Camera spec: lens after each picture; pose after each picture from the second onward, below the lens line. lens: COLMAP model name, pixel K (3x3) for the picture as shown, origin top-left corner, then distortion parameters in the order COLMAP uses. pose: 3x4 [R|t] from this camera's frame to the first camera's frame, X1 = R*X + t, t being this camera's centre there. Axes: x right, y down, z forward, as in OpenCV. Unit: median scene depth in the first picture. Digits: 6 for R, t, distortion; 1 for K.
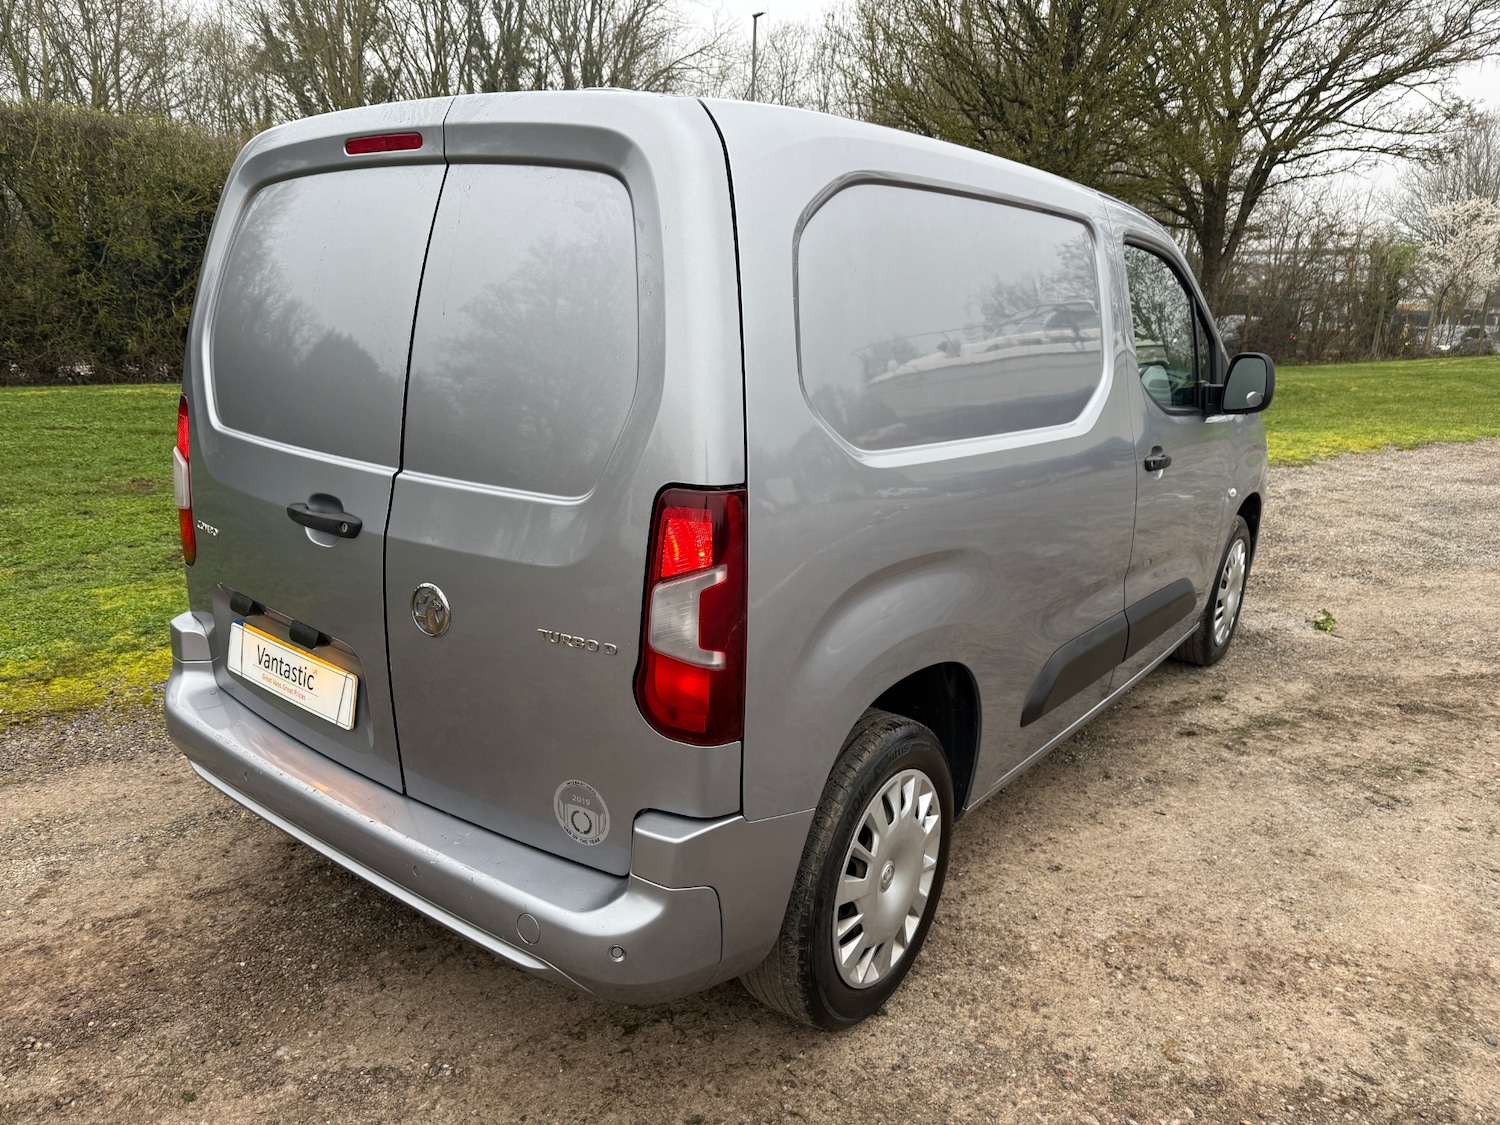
lens RADIAL K [[1065.0, 0, 747.3], [0, 1065.0, 560.5], [0, 0, 1]] dist [0.029123, -0.033523]
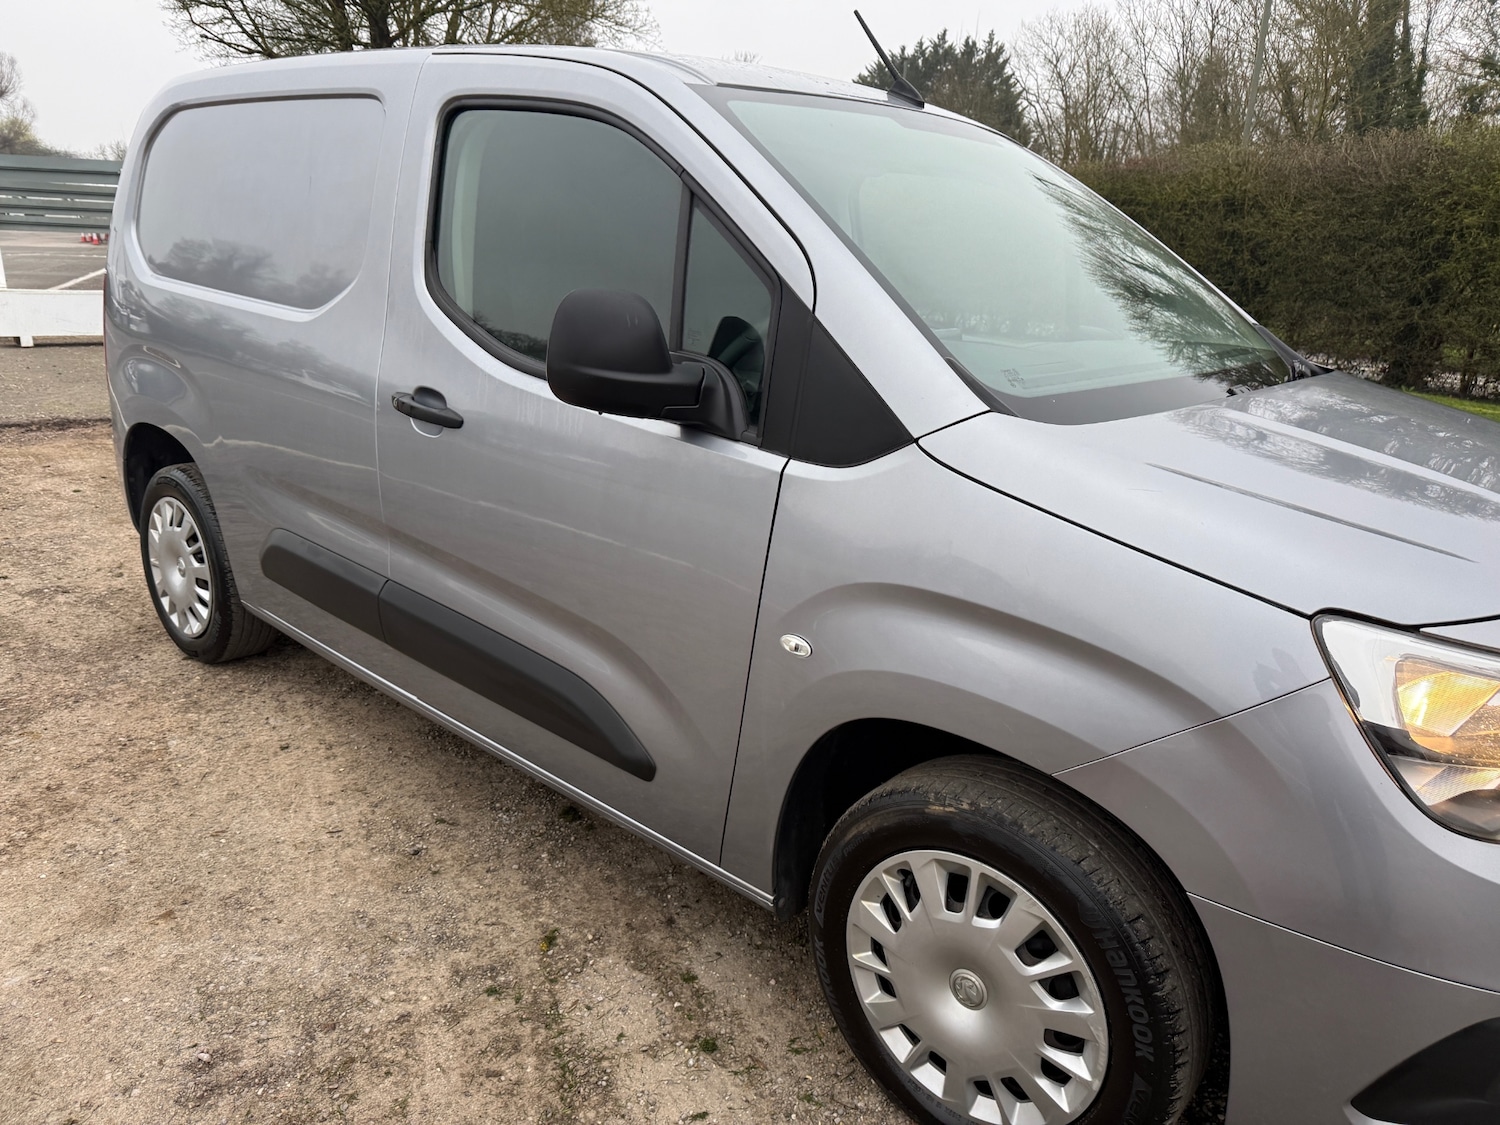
lens RADIAL K [[1068.2, 0, 752.1], [0, 1068.2, 562.1], [0, 0, 1]] dist [0.003708, -0.004647]
pose [[-0.067335, 0.256915, -0.964085, 1.107090], [-0.306332, 0.914284, 0.265039, -0.260510], [0.949540, 0.313177, 0.017138, 1.248272]]
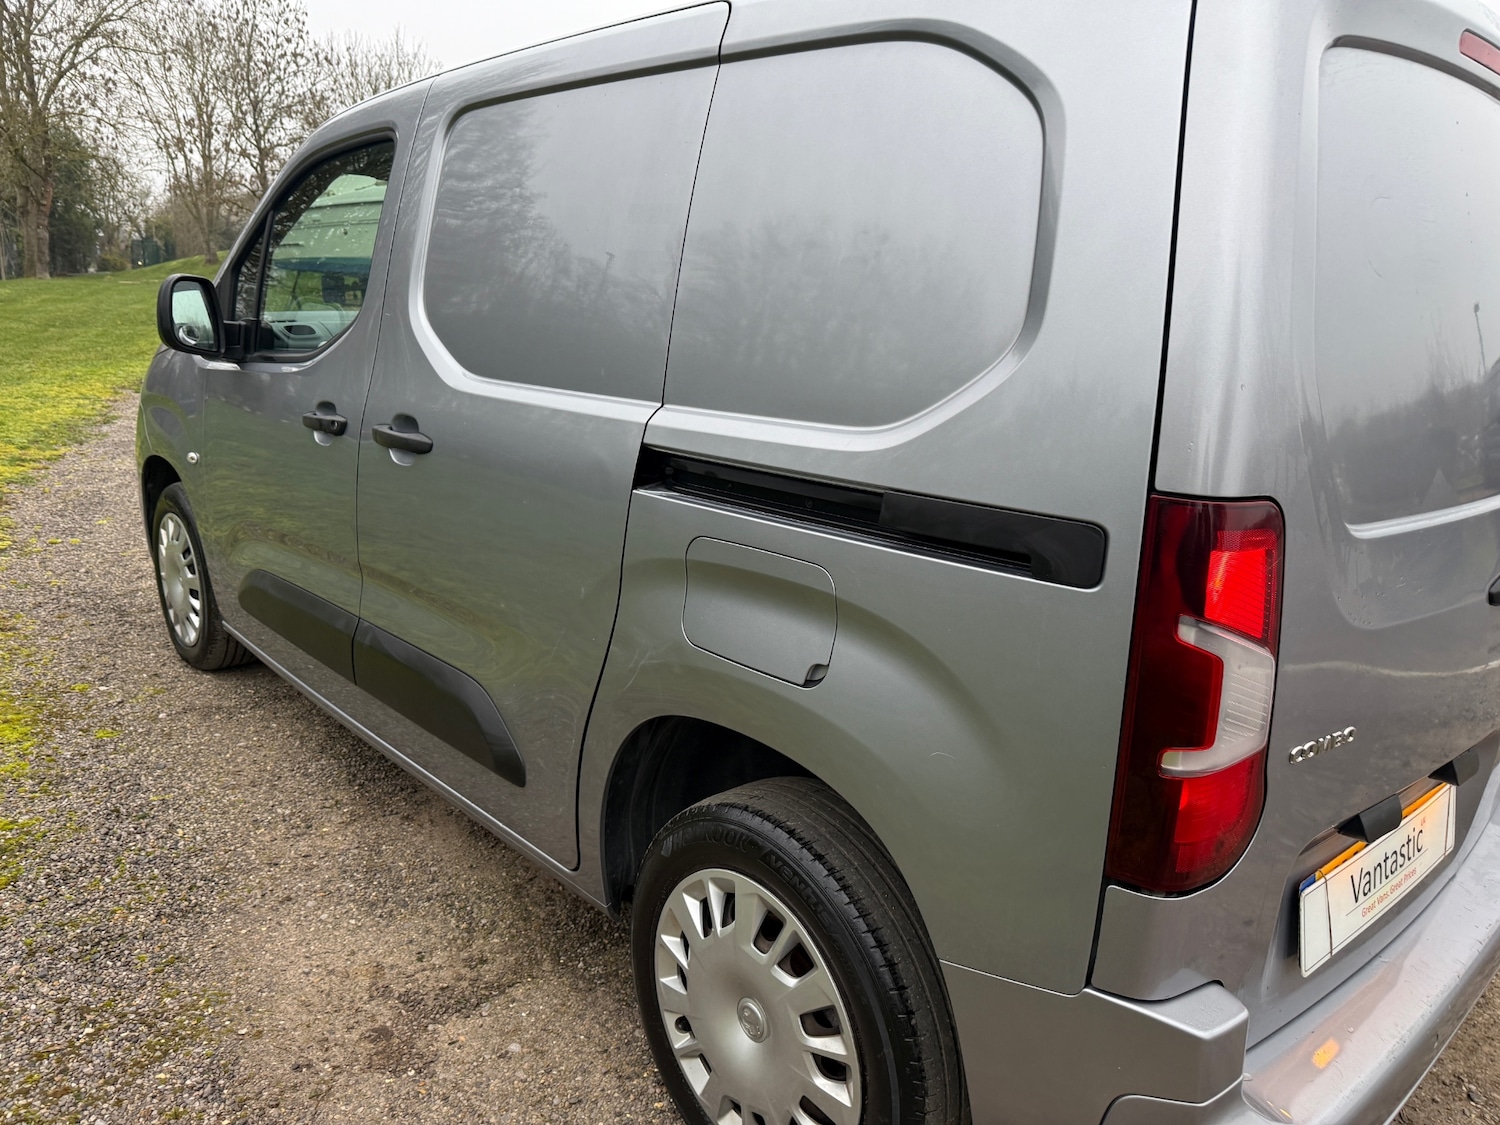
lens RADIAL K [[1091.2, 0, 753.3], [0, 1091.2, 566.3], [0, 0, 1]] dist [0.023760, -0.025286]
pose [[0.181259, -0.263493, 0.947479, -0.796759], [0.205967, 0.952243, 0.225415, -0.215287], [-0.961625, 0.154291, 0.226873, 0.886414]]
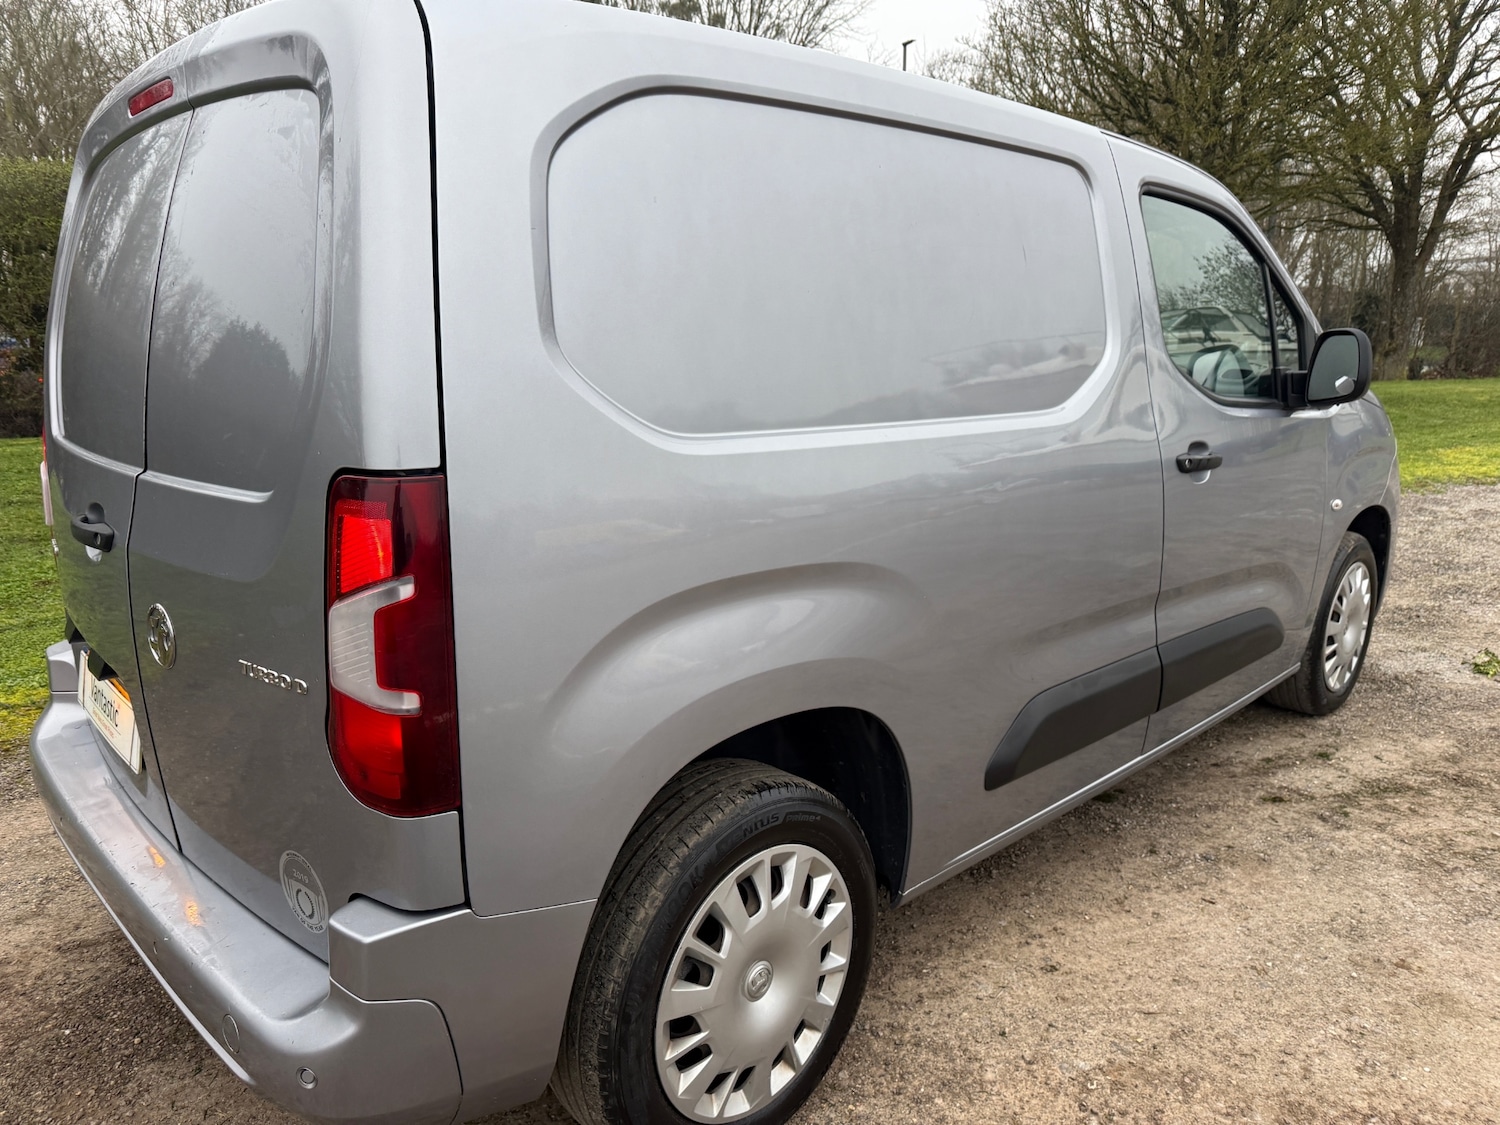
lens RADIAL K [[1069.6, 0, 736.8], [0, 1069.6, 568.7], [0, 0, 1]] dist [0.007255, -0.007680]
pose [[0.986281, -0.003875, -0.165031, 0.175869], [-0.000494, 0.999651, -0.026425, 0.009911], [0.165075, 0.026144, 0.985934, 0.152705]]
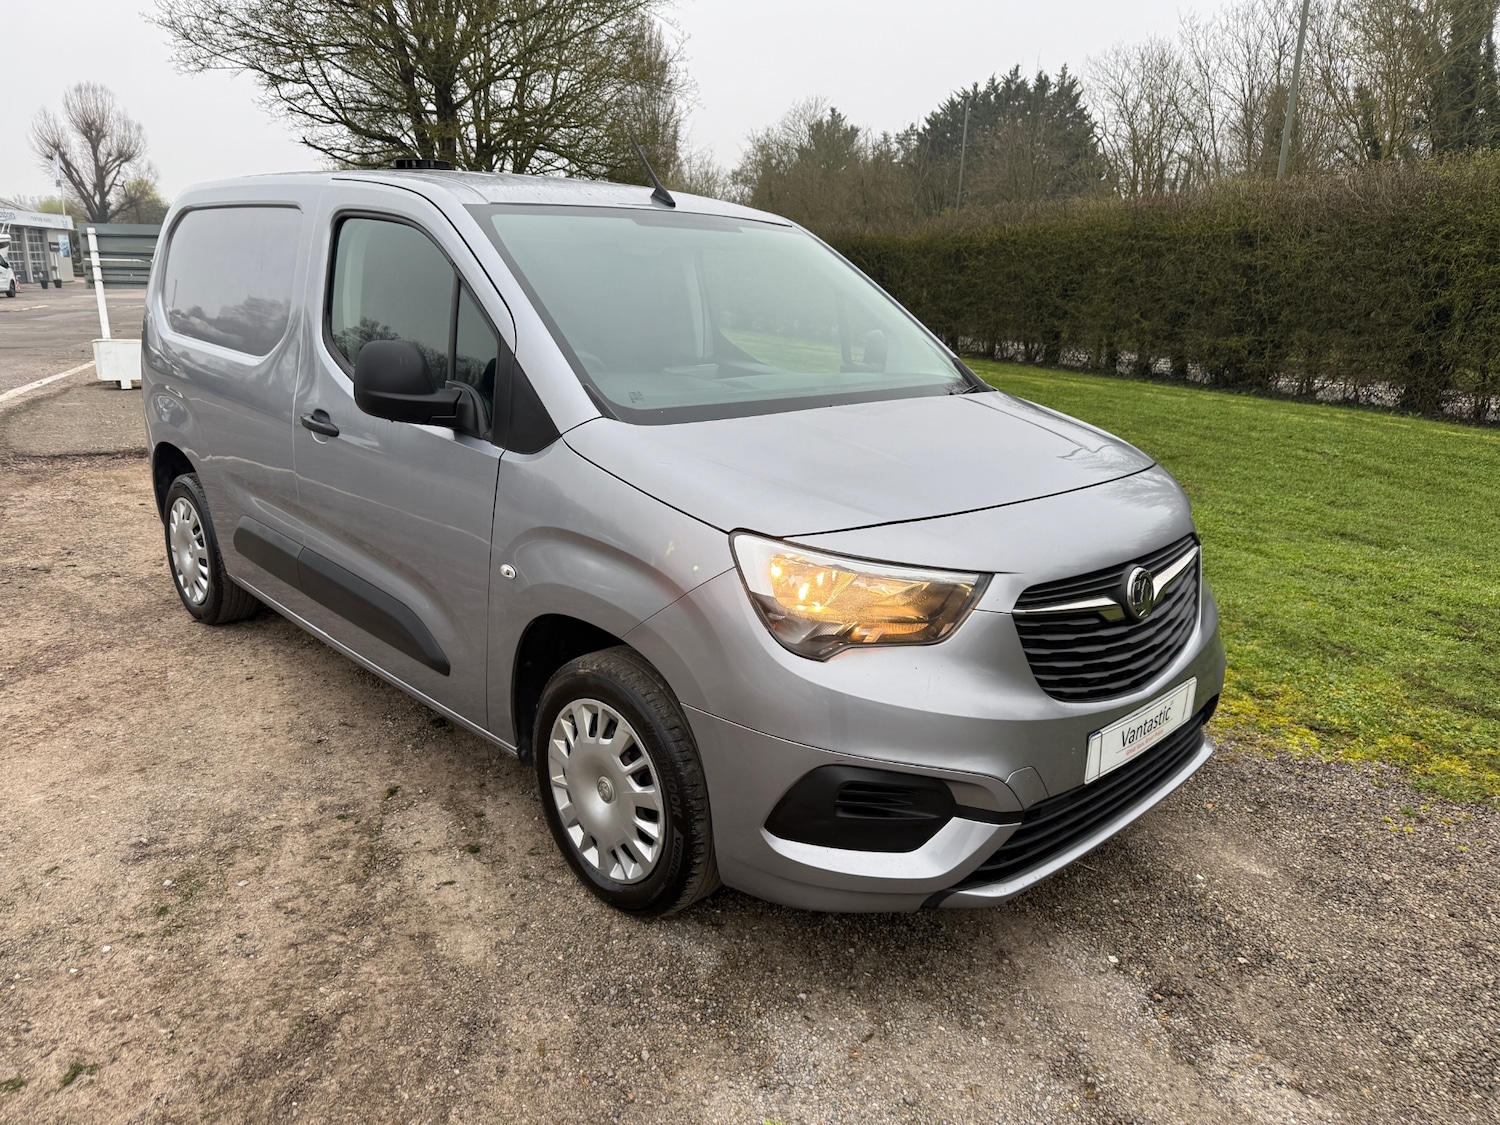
lens RADIAL K [[1069.6, 0, 736.8], [0, 1069.6, 568.7], [0, 0, 1]] dist [0.007255, -0.007680]
pose [[-0.157371, 0.230416, -0.960283, 1.372430], [-0.286092, 0.920063, 0.267650, -0.362957], [0.945191, 0.316849, -0.078871, 1.533157]]
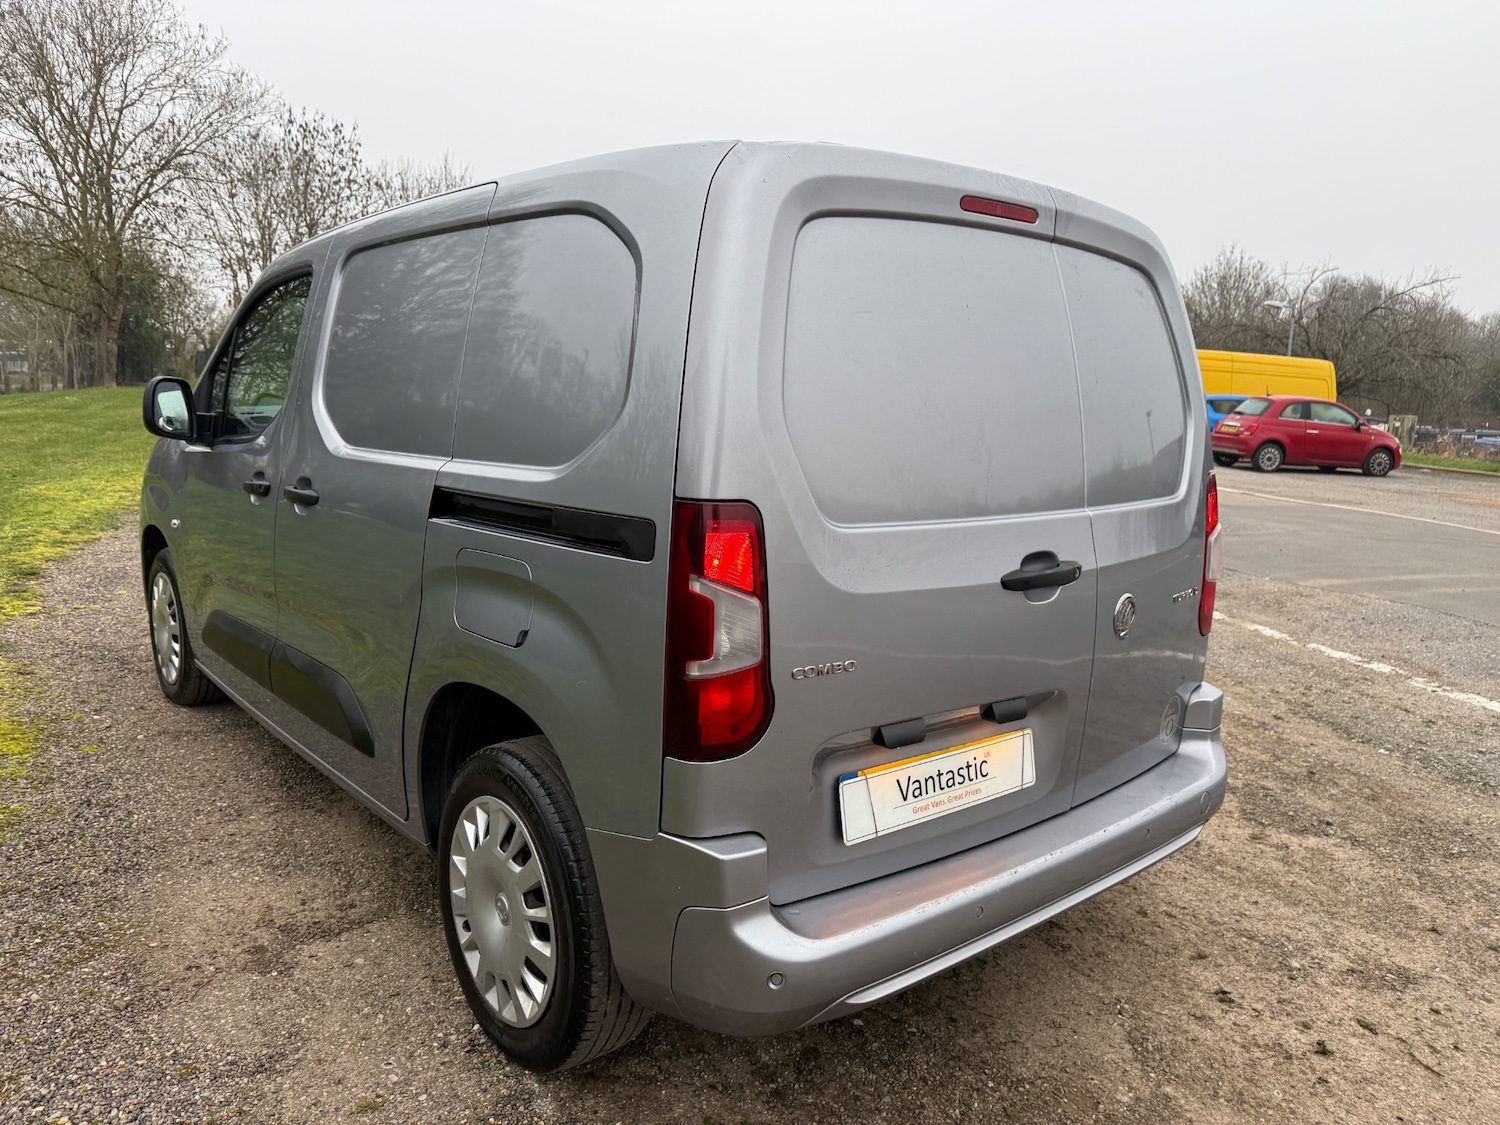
lens RADIAL K [[1100.0, 0, 741.5], [0, 1100.0, 549.7], [0, 0, 1]] dist [0.013525, -0.009798]
pose [[0.229688, -0.167939, 0.958666, -0.964920], [0.221026, 0.968265, 0.116665, -0.163072], [-0.947835, 0.185093, 0.259517, 0.665414]]
